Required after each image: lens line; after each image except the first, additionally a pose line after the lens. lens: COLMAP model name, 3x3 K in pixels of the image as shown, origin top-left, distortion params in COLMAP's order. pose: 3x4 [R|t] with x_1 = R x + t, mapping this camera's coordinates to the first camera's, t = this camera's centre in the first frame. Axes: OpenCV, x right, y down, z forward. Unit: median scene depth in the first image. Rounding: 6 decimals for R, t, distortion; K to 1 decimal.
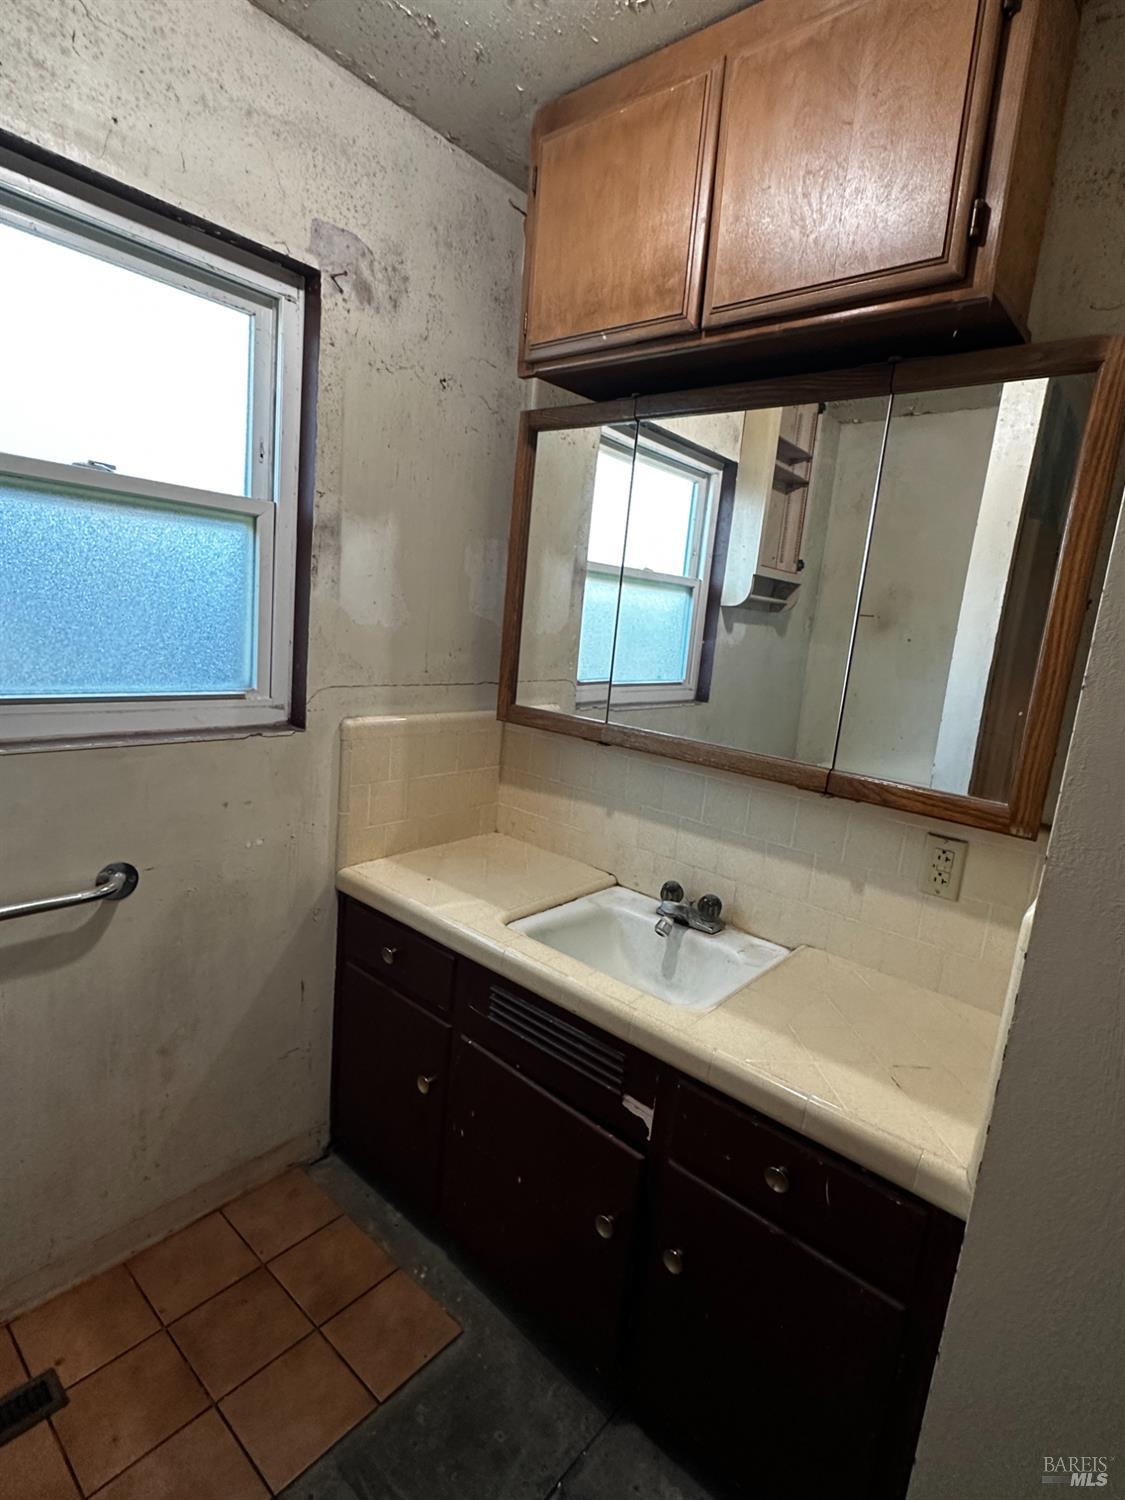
lens RADIAL K [[753.6, 0, 561.4], [0, 753.6, 749.7], [0, 0, 1]] dist [-0.005101, -0.000420]
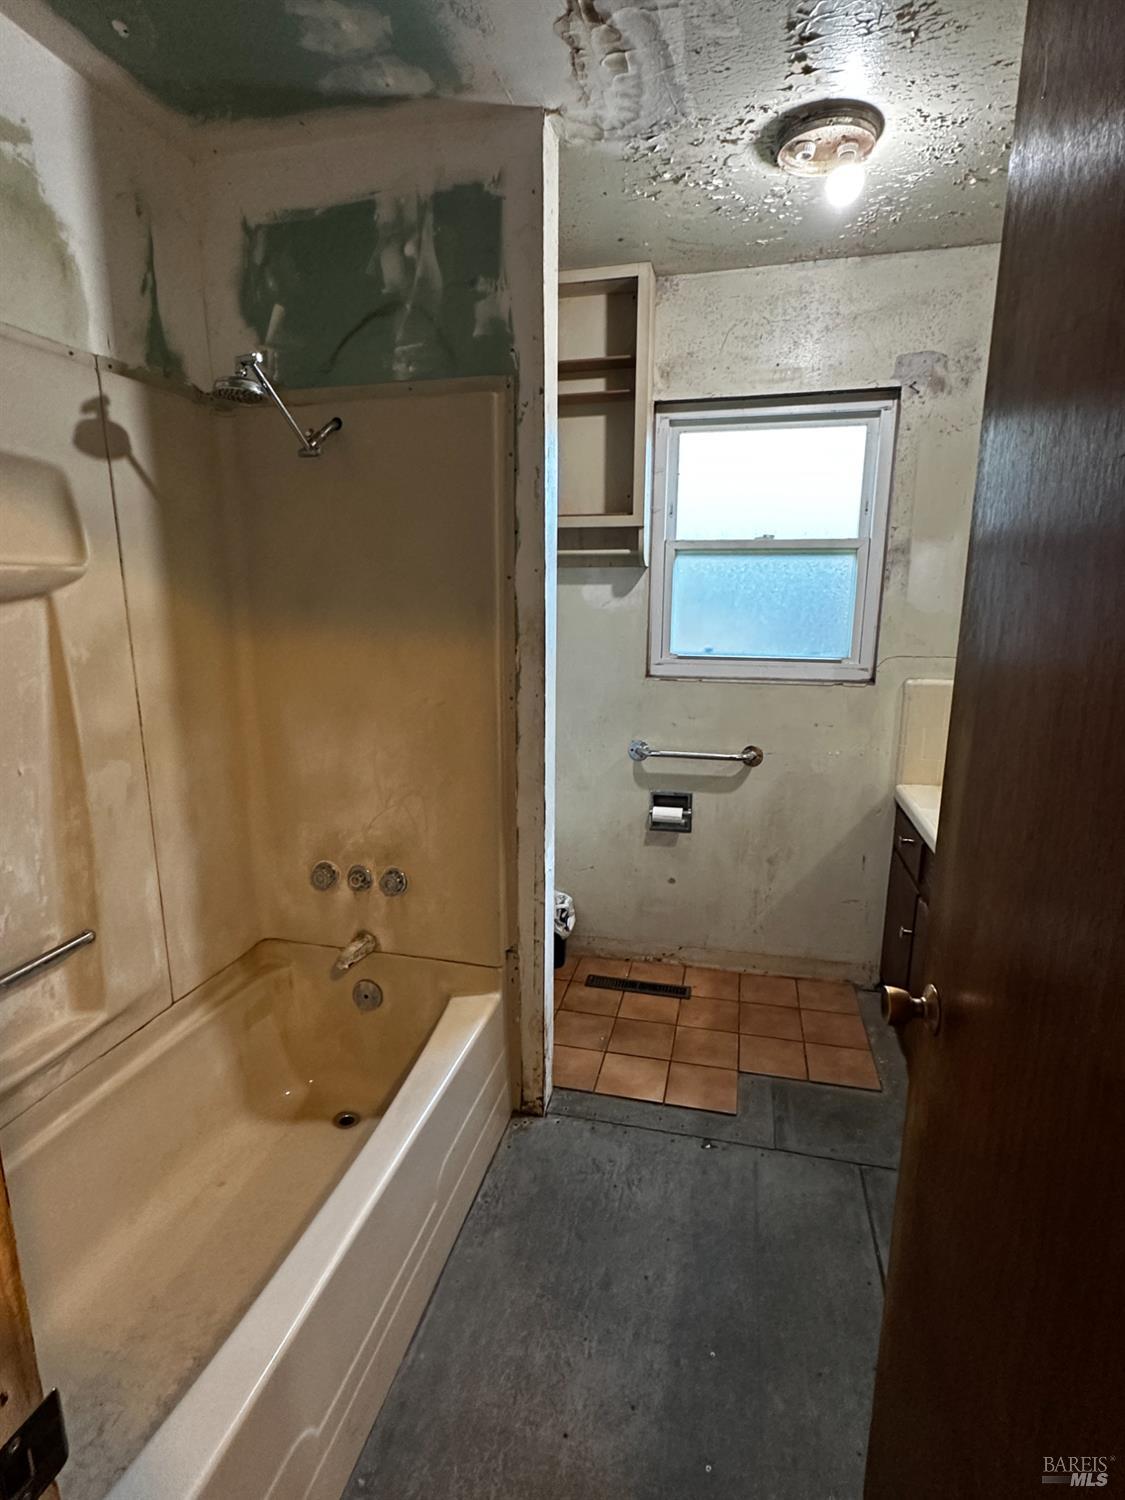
lens RADIAL K [[753.6, 0, 557.6], [0, 753.6, 745.6], [0, 0, 1]] dist [-0.005101, -0.000420]
pose [[0.451970, 0.090348, -0.887446, 0.768066], [-0.119652, 0.992008, 0.040055, 0.118161], [0.883972, 0.088081, 0.459168, -0.265440]]
